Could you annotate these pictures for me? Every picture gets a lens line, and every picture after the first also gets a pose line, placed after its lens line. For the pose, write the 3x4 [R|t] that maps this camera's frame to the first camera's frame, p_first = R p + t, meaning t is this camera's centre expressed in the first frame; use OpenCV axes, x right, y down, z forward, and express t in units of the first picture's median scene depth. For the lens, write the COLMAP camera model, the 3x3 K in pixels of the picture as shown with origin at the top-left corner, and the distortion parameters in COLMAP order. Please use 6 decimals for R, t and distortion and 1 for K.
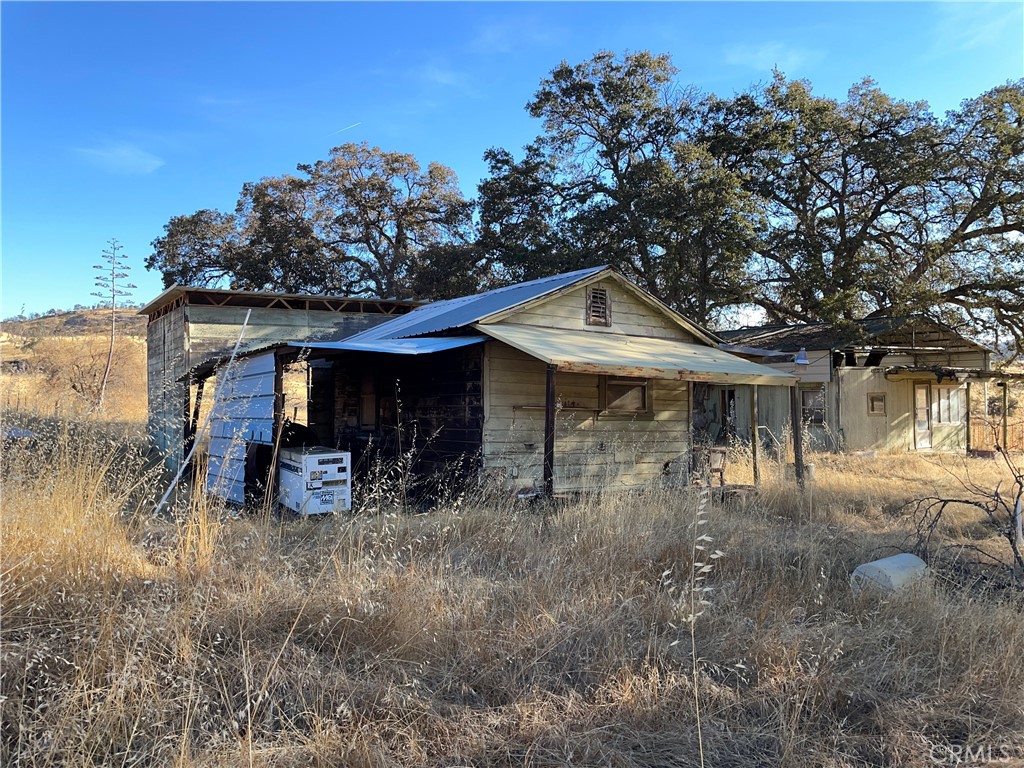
lens RADIAL K [[775.6, 0, 511.7], [0, 775.6, 382.5], [0, 0, 1]] dist [-0.013673, -0.008582]
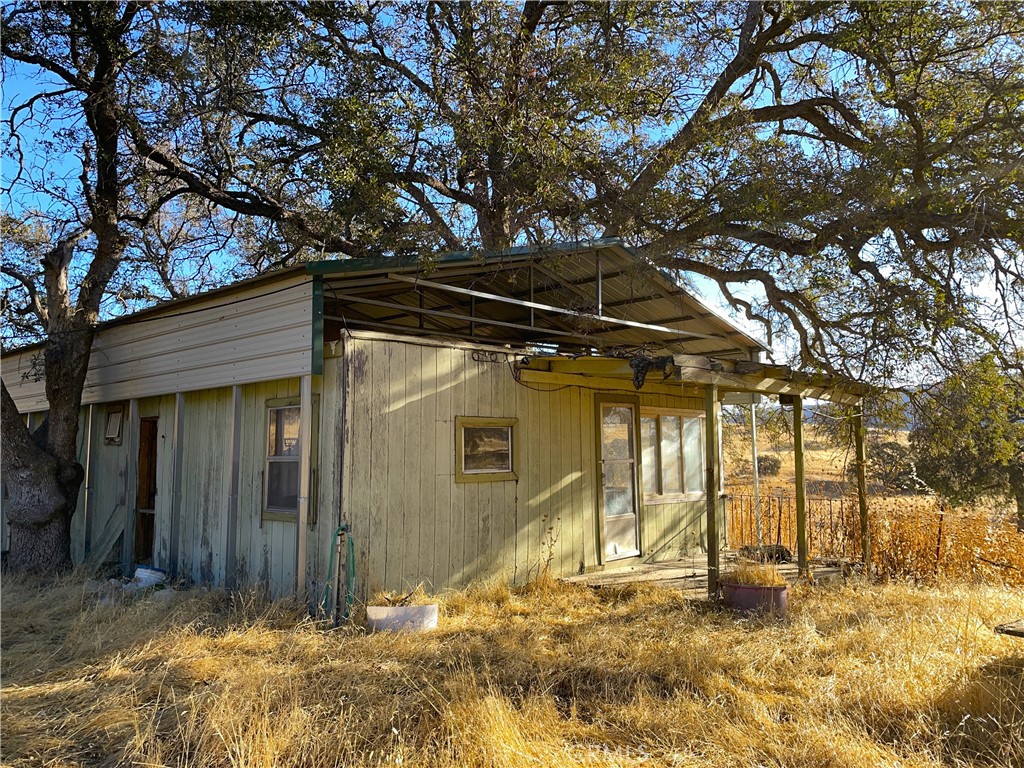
lens RADIAL K [[775.6, 0, 512.8], [0, 775.6, 385.7], [0, 0, 1]] dist [-0.013673, -0.008582]
pose [[0.970201, 0.013051, 0.241950, 0.376654], [0.006896, 0.996657, -0.081413, 0.027092], [-0.242204, 0.080656, 0.966867, 0.607548]]
